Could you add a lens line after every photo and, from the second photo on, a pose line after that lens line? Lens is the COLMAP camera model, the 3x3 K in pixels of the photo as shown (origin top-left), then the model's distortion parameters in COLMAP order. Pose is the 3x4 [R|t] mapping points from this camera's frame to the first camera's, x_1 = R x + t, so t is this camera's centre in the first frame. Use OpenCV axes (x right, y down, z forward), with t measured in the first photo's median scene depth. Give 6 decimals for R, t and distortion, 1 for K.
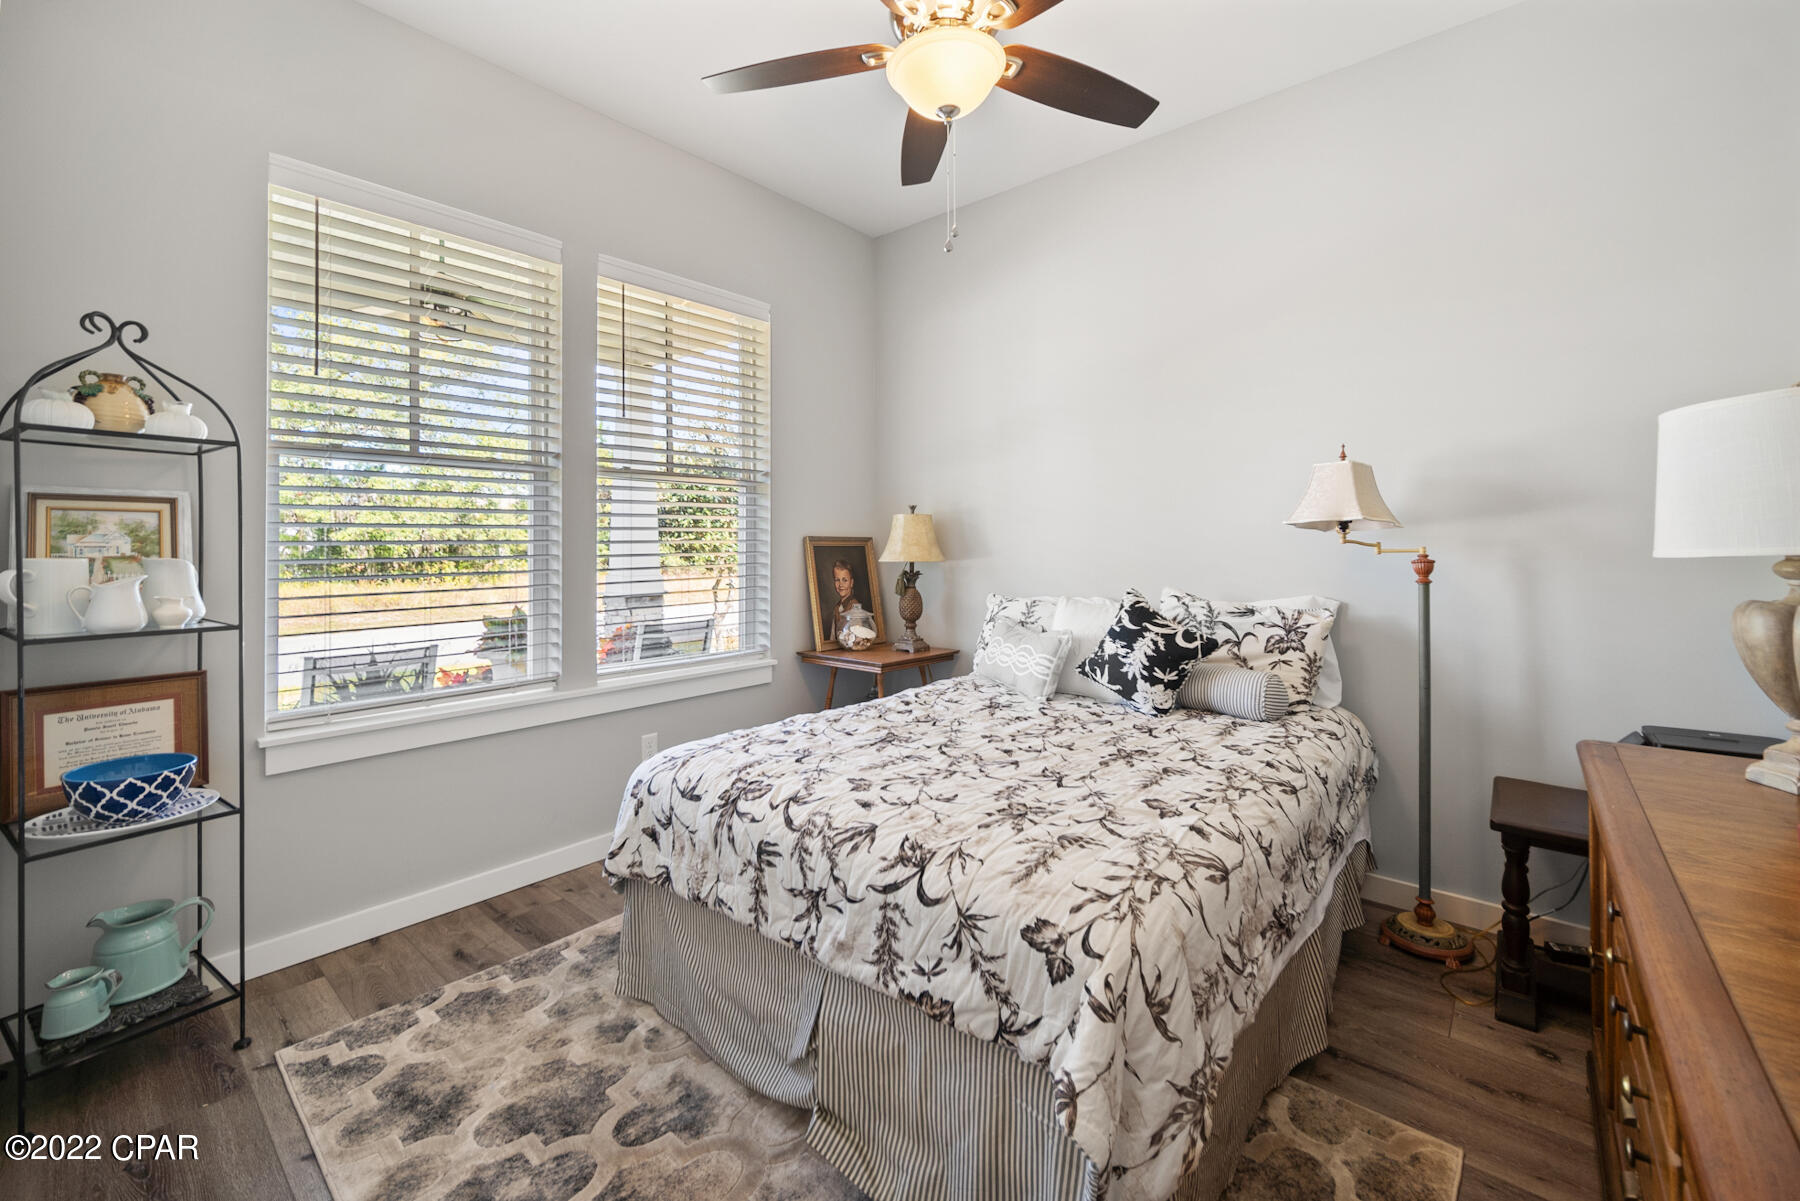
lens RADIAL K [[738.9, 0, 898.8], [0, 738.9, 549.8], [0, 0, 1]] dist [0.000068, 0.000019]
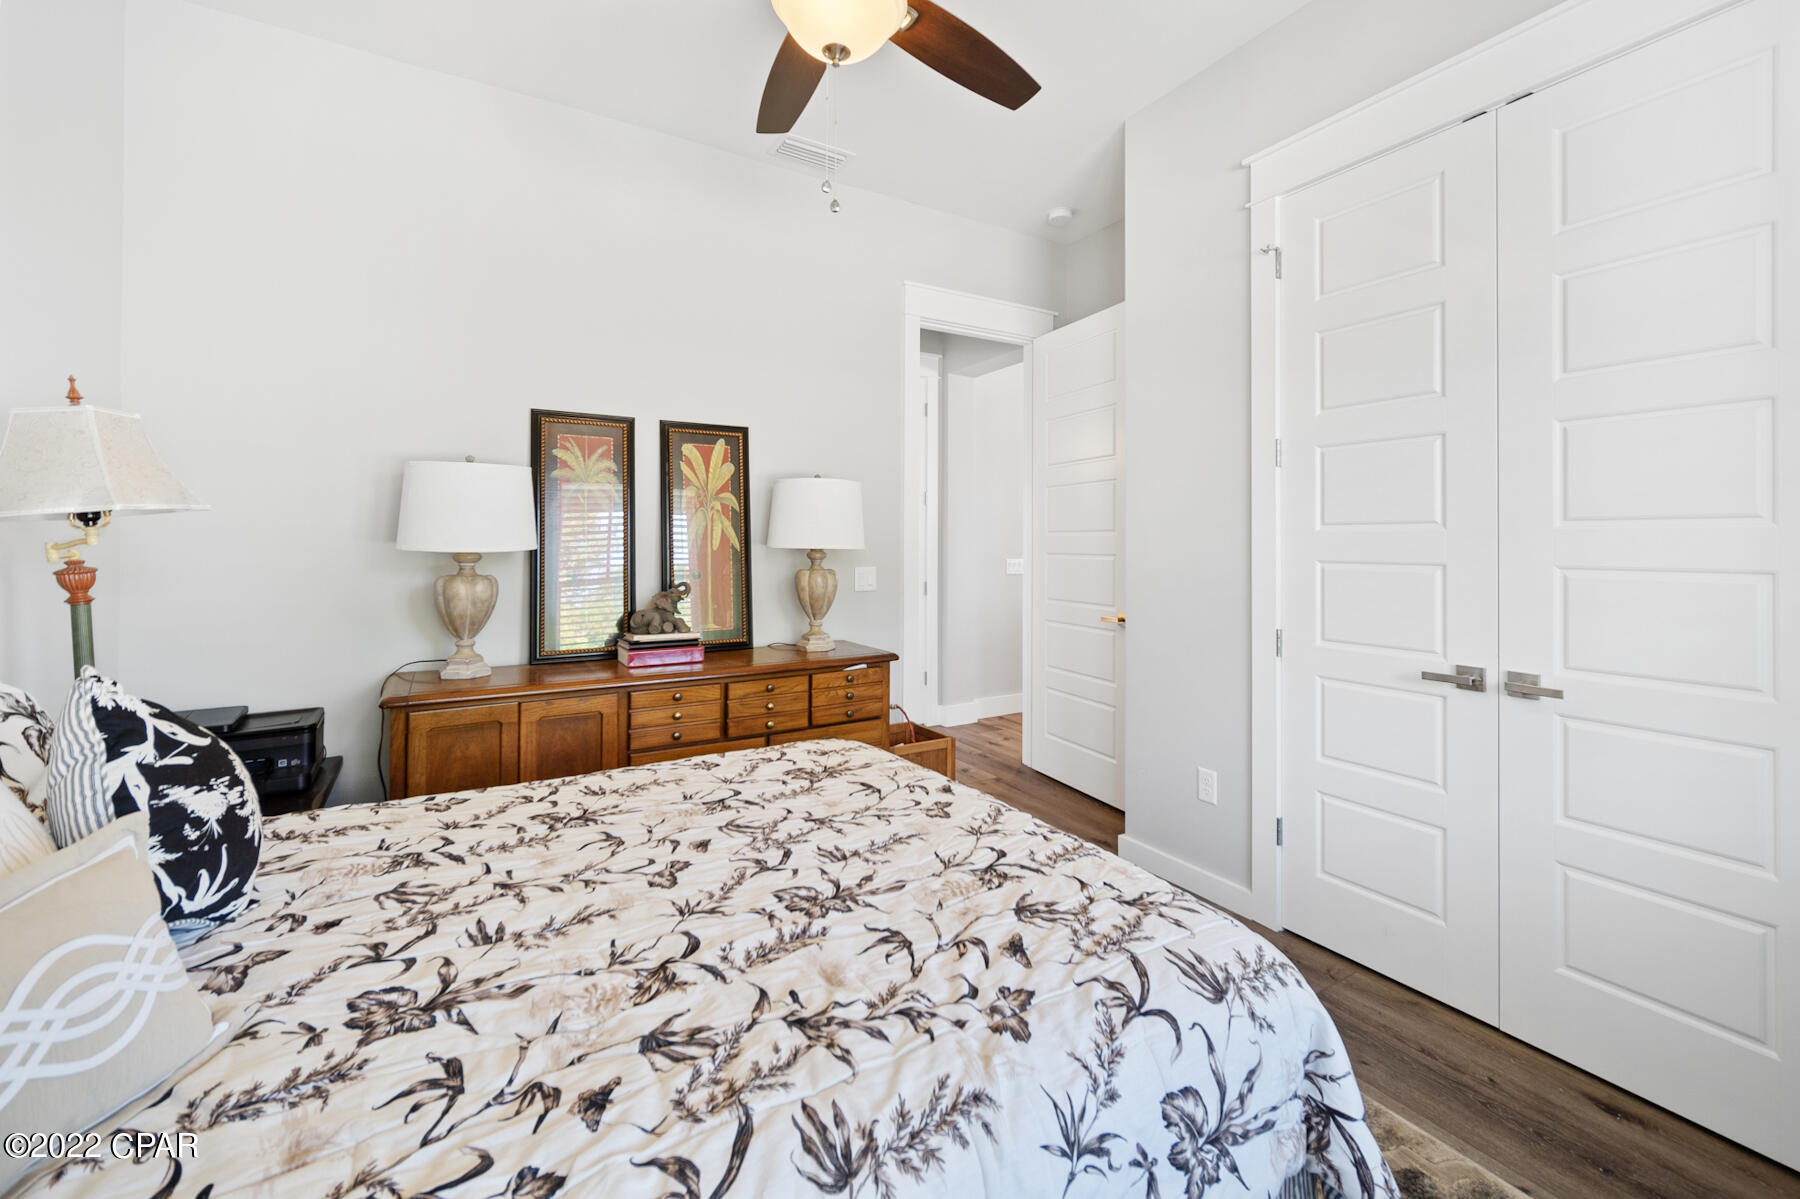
lens RADIAL K [[771.4, 0, 902.3], [0, 771.4, 571.5], [0, 0, 1]] dist [0.000115, 0.000023]
pose [[-0.943165, -0.001400, 0.332321, -0.194379], [-0.000482, 0.999996, 0.002843, -0.005006], [-0.332323, 0.002522, -0.943162, 1.846364]]
